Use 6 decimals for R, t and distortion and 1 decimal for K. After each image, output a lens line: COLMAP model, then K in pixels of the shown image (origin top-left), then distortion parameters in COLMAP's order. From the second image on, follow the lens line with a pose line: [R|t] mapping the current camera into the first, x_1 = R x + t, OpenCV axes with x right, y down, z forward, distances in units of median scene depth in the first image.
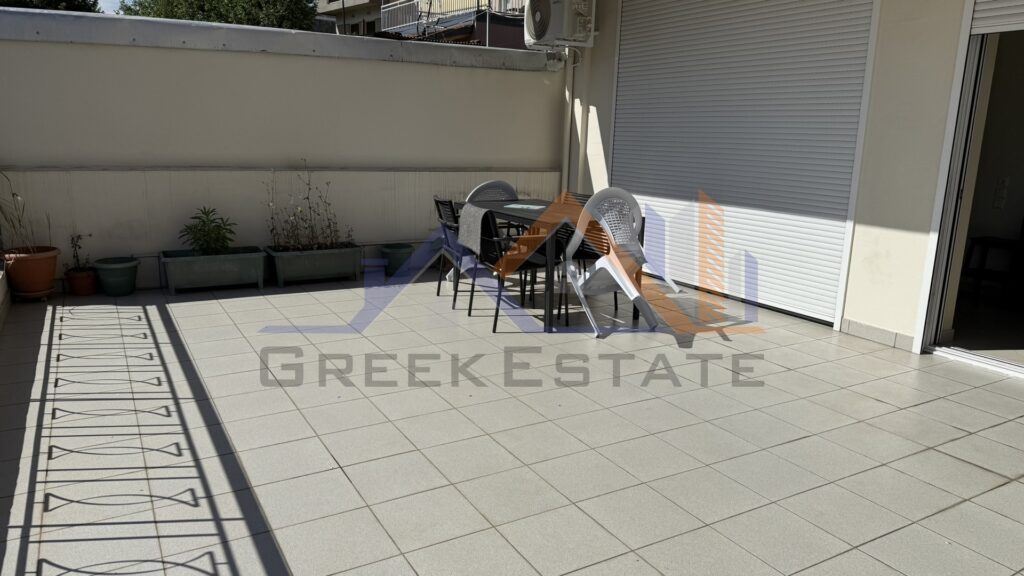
lens RADIAL K [[691.8, 0, 512.0], [0, 691.8, 288.0], [0, 0, 1]] dist [0.002189, 0.000189]
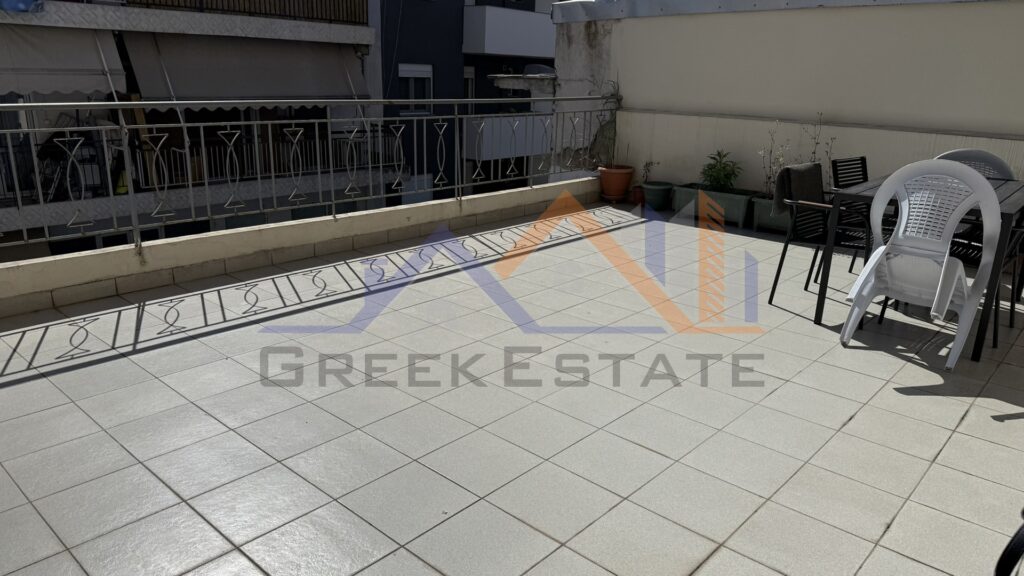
lens RADIAL K [[718.5, 0, 512.0], [0, 718.5, 288.0], [0, 0, 1]] dist [0.001194, -0.000848]
pose [[0.292572, 0.258935, -0.920518, 0.644407], [-0.222462, 0.954659, 0.197833, -0.058300], [0.930007, 0.146900, 0.336910, 0.310458]]
